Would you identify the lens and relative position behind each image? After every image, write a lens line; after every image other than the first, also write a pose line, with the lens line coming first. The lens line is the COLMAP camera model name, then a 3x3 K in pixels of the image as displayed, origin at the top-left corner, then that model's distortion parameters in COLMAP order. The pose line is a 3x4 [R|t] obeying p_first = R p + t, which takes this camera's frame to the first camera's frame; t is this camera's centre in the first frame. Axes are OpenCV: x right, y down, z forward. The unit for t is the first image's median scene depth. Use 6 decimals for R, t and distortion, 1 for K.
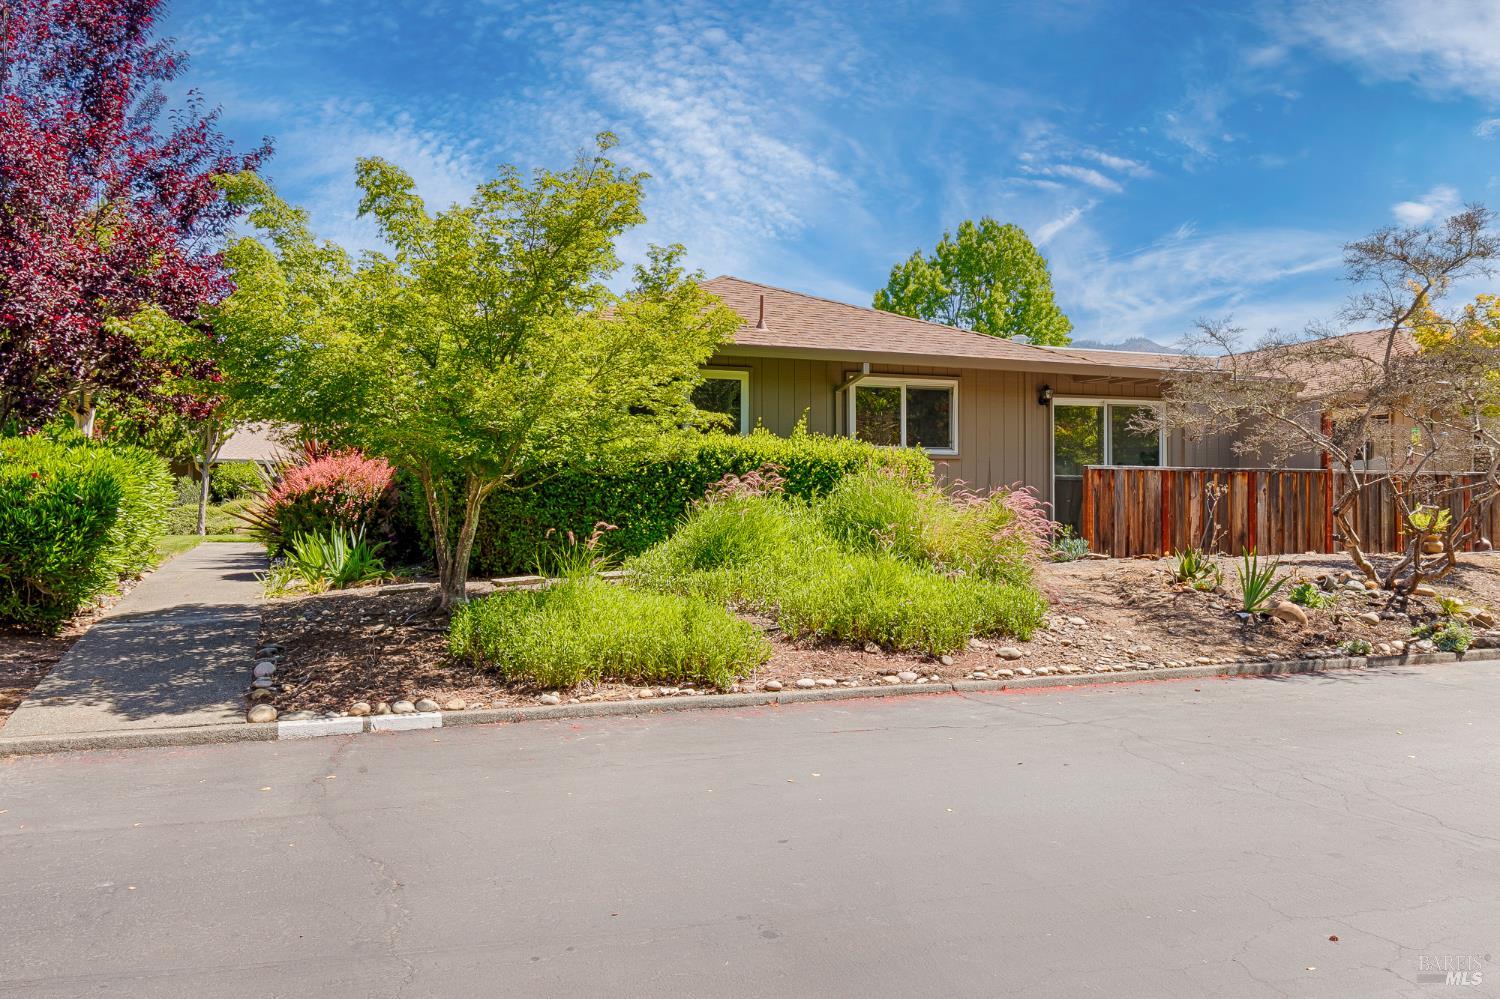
lens RADIAL K [[1222.3, 0, 749.6], [0, 1222.3, 517.7], [0, 0, 1]] dist [0.007675, 0.000539]
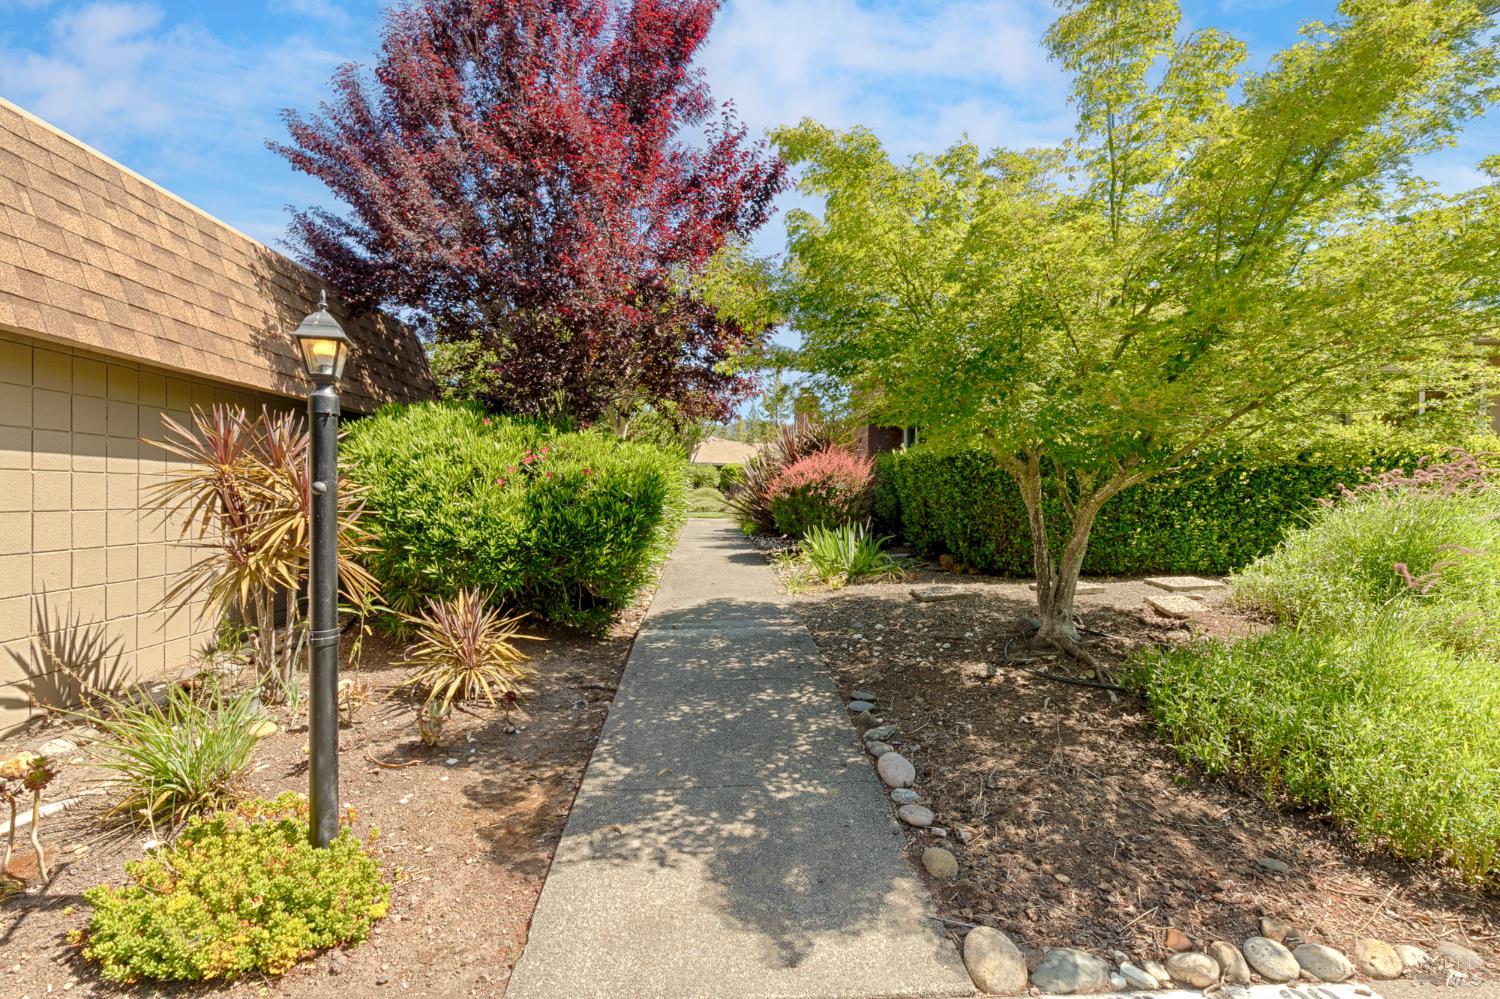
lens RADIAL K [[702.6, 0, 748.2], [0, 702.6, 480.6], [0, 0, 1]] dist [0.001456, 0.000146]
pose [[0.953955, -0.000975, -0.299950, -0.286013], [-0.005853, 0.999744, -0.021863, -0.015425], [0.299894, 0.022612, 0.953704, 0.493522]]
